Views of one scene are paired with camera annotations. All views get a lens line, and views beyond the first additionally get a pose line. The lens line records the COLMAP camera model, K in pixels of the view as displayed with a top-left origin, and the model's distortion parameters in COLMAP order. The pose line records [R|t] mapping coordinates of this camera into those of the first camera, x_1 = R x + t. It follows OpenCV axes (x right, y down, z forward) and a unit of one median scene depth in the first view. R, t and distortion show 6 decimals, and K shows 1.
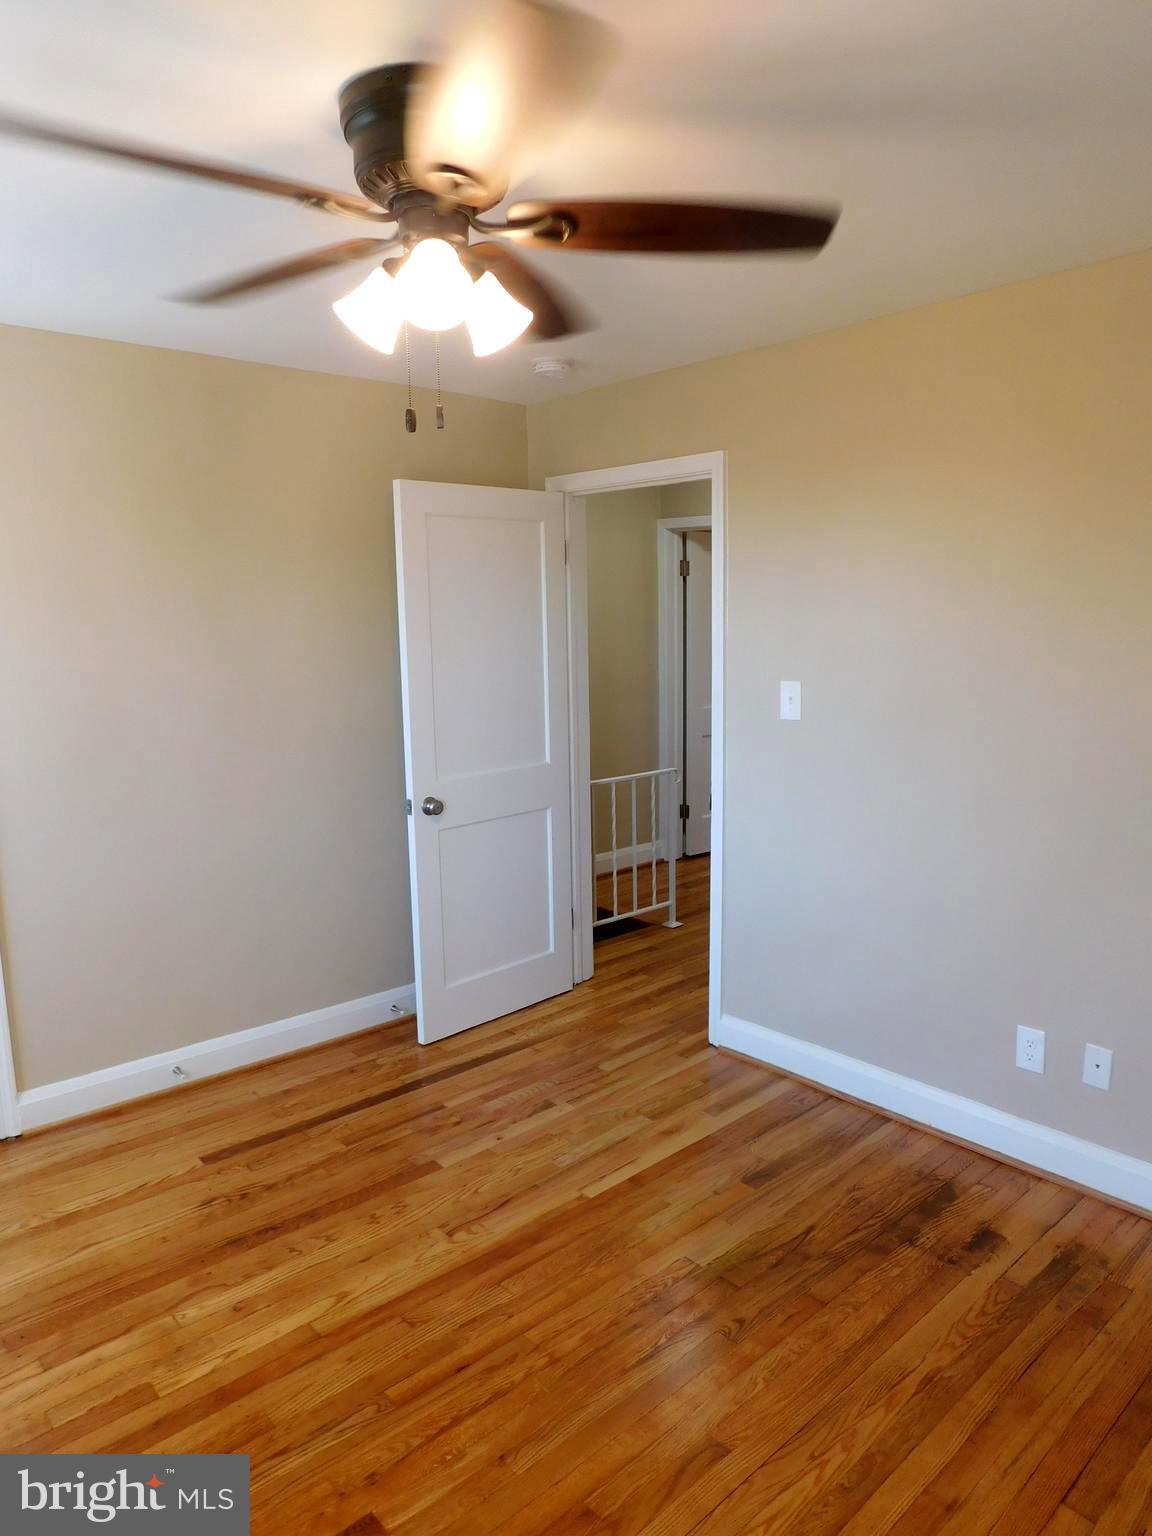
lens RADIAL K [[1007.6, 0, 576.0], [0, 1007.6, 768.0], [0, 0, 1]] dist [-0.076941, 0.065369]
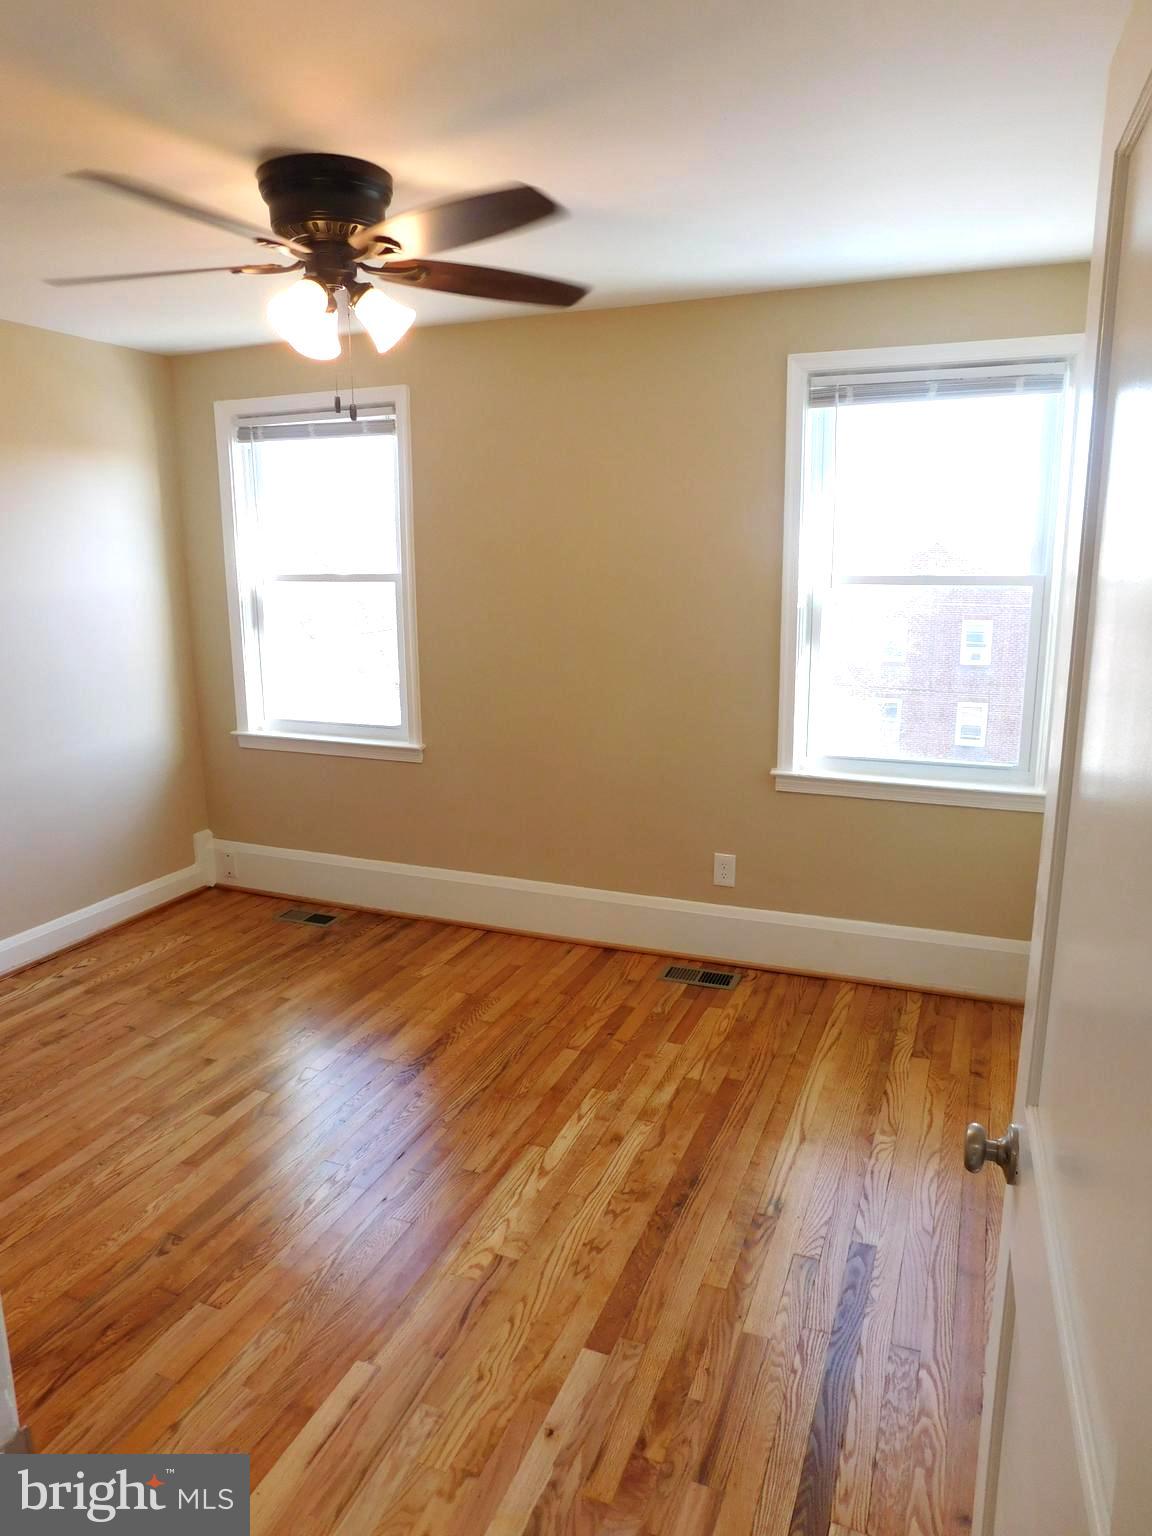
lens RADIAL K [[1007.6, 0, 576.0], [0, 1007.6, 768.0], [0, 0, 1]] dist [-0.076941, 0.065369]
pose [[-0.897129, 0.112264, -0.427266, 0.140948], [-0.047604, 0.936973, 0.346144, -0.251111], [0.439196, 0.330875, -0.835242, 1.639374]]
